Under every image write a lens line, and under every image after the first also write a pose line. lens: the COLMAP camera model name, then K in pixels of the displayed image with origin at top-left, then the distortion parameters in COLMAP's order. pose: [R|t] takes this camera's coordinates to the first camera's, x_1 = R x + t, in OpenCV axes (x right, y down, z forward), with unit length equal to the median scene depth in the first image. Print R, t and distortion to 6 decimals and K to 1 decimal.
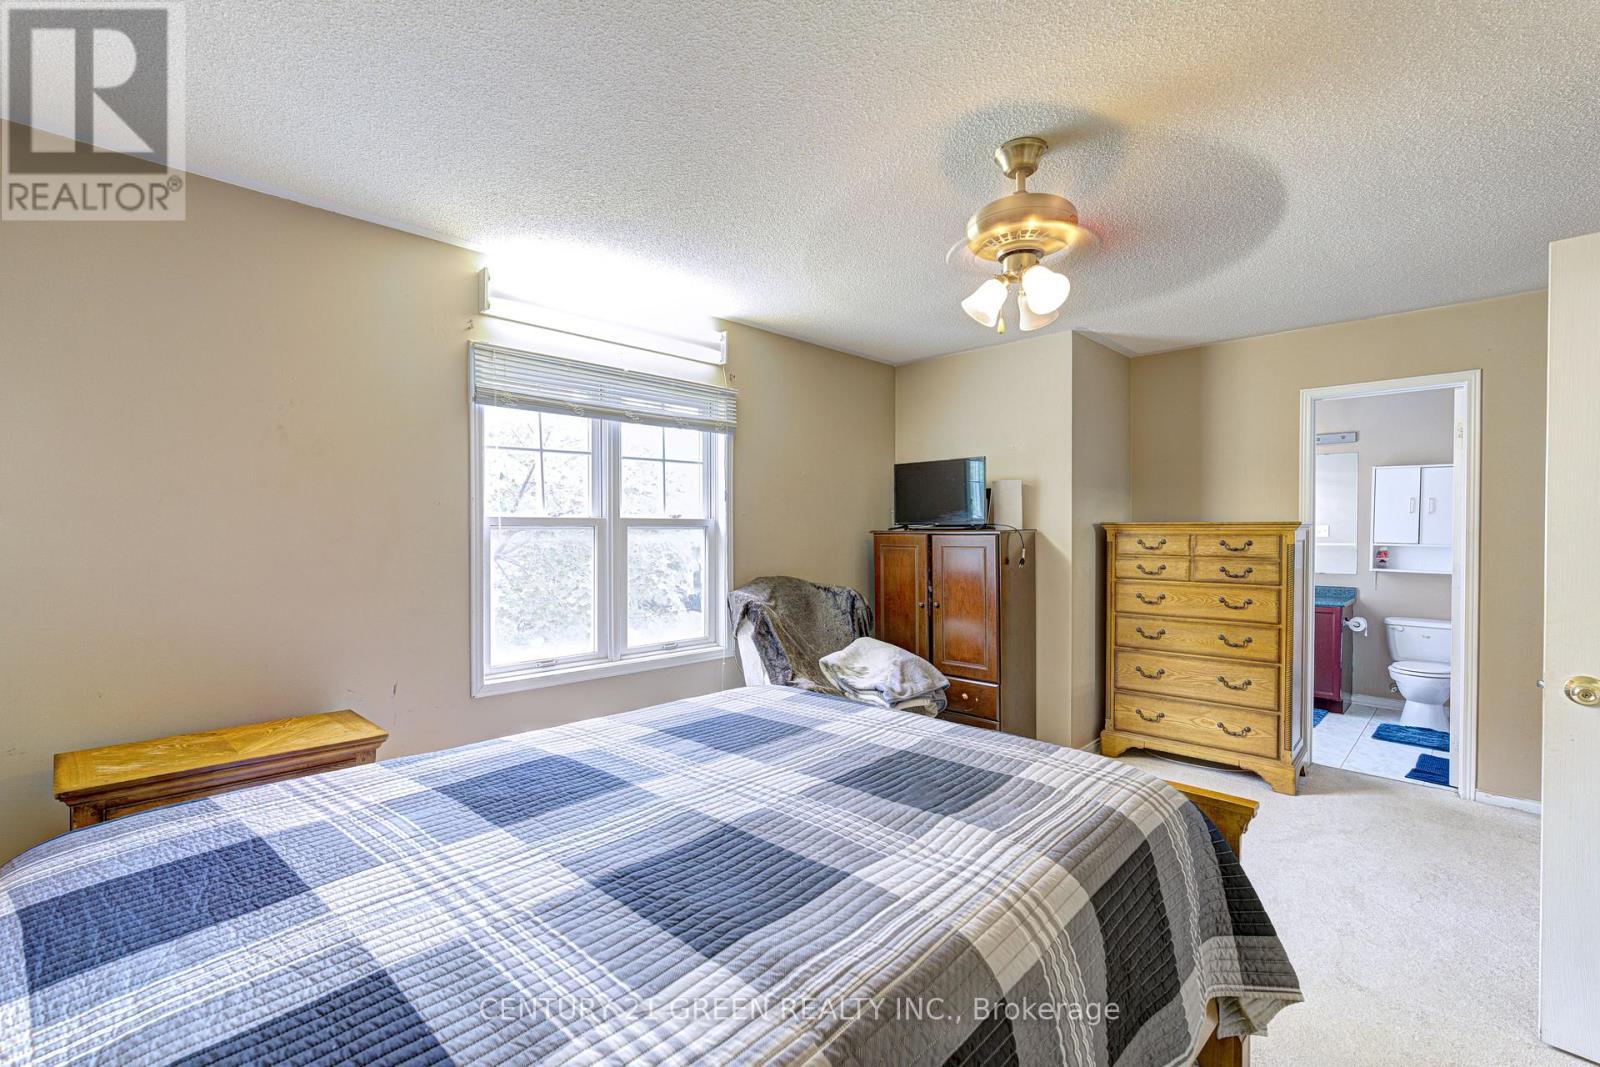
lens RADIAL K [[703.4, 0, 790.3], [0, 703.4, 536.0], [0, 0, 1]] dist [-0.022095, 0.001219]
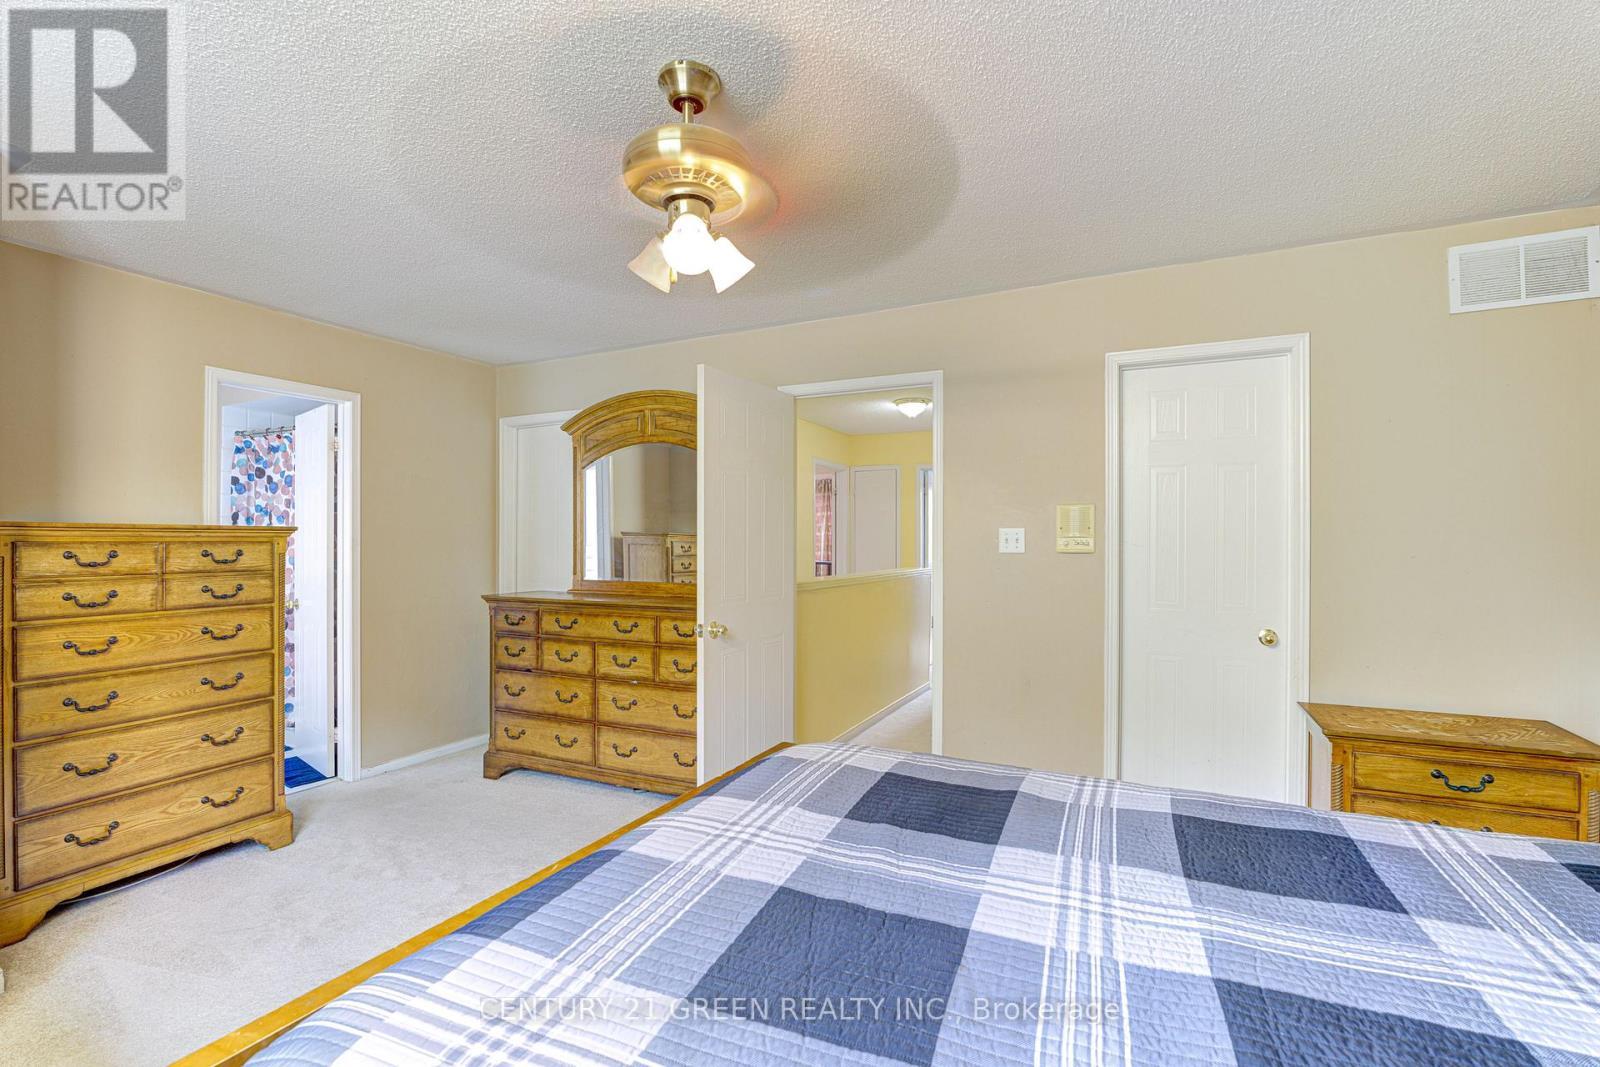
lens RADIAL K [[703.4, 0, 789.8], [0, 703.4, 537.2], [0, 0, 1]] dist [-0.022095, 0.001219]
pose [[-0.322452, 0.002638, 0.946582, -0.278106], [0.007561, 0.999971, -0.000211, -0.002537], [-0.946555, 0.007089, -0.322463, 0.649052]]
